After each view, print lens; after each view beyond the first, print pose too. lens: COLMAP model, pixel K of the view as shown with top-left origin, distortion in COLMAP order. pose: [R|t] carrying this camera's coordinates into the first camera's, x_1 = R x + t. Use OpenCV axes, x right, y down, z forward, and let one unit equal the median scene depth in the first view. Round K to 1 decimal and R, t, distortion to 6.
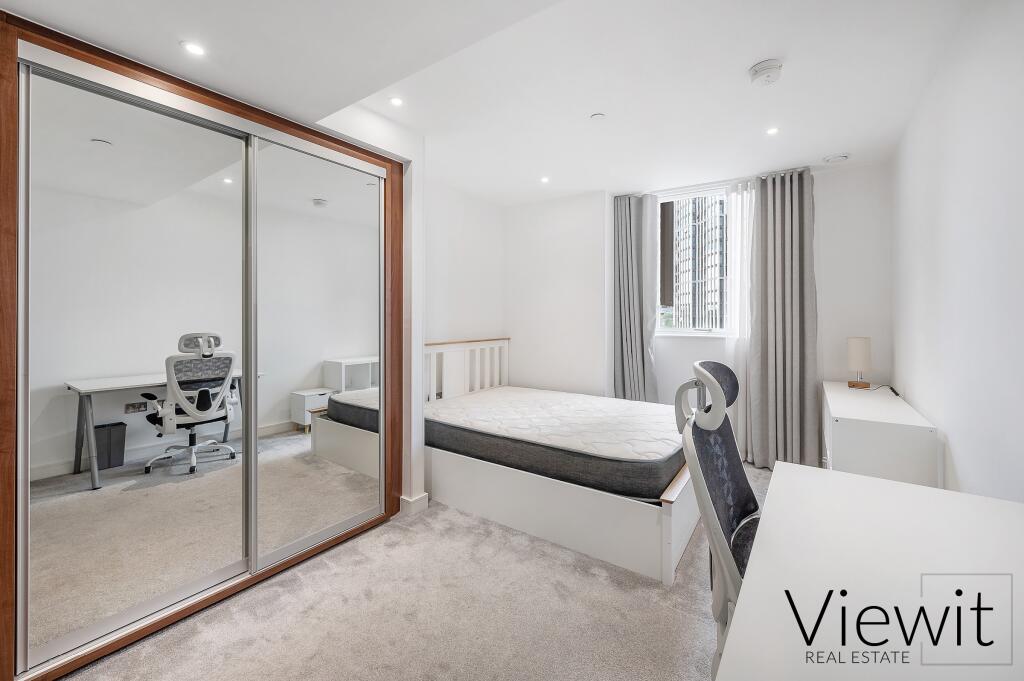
lens RADIAL K [[425.0, 0, 511.3], [0, 425.0, 314.8], [0, 0, 1]] dist [-0.001090, -0.000082]
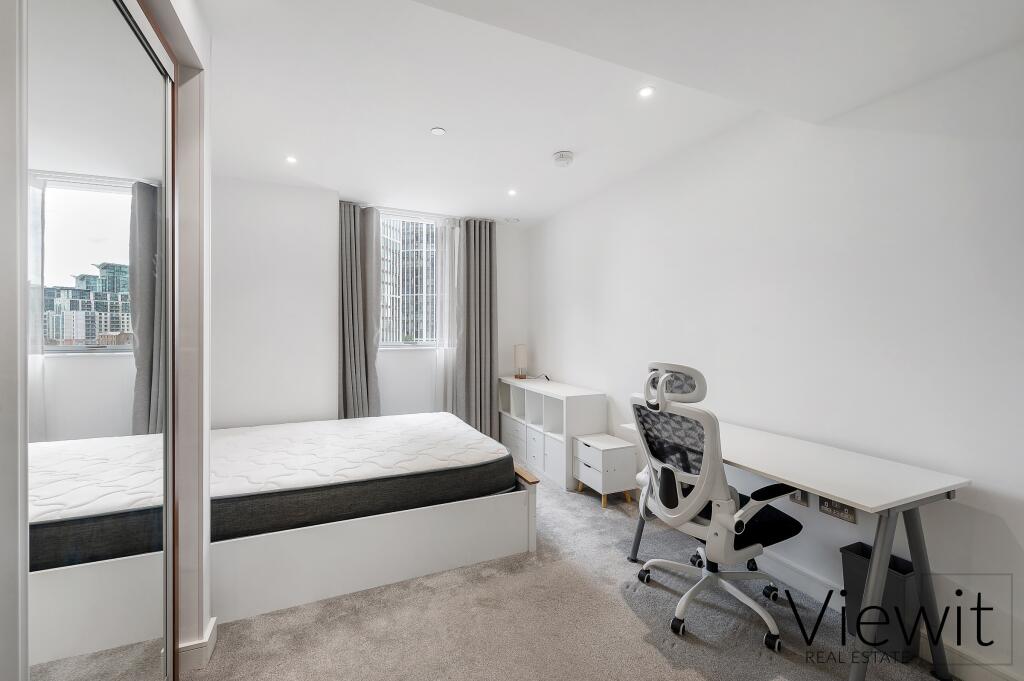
lens RADIAL K [[414.6, 0, 510.0], [0, 414.6, 331.0], [0, 0, 1]] dist [-0.000695, -0.000118]
pose [[0.513925, -0.002148, 0.857832, -0.493944], [-0.003993, 0.999980, 0.004896, -0.002357], [-0.857826, -0.005941, 0.513906, 0.321071]]
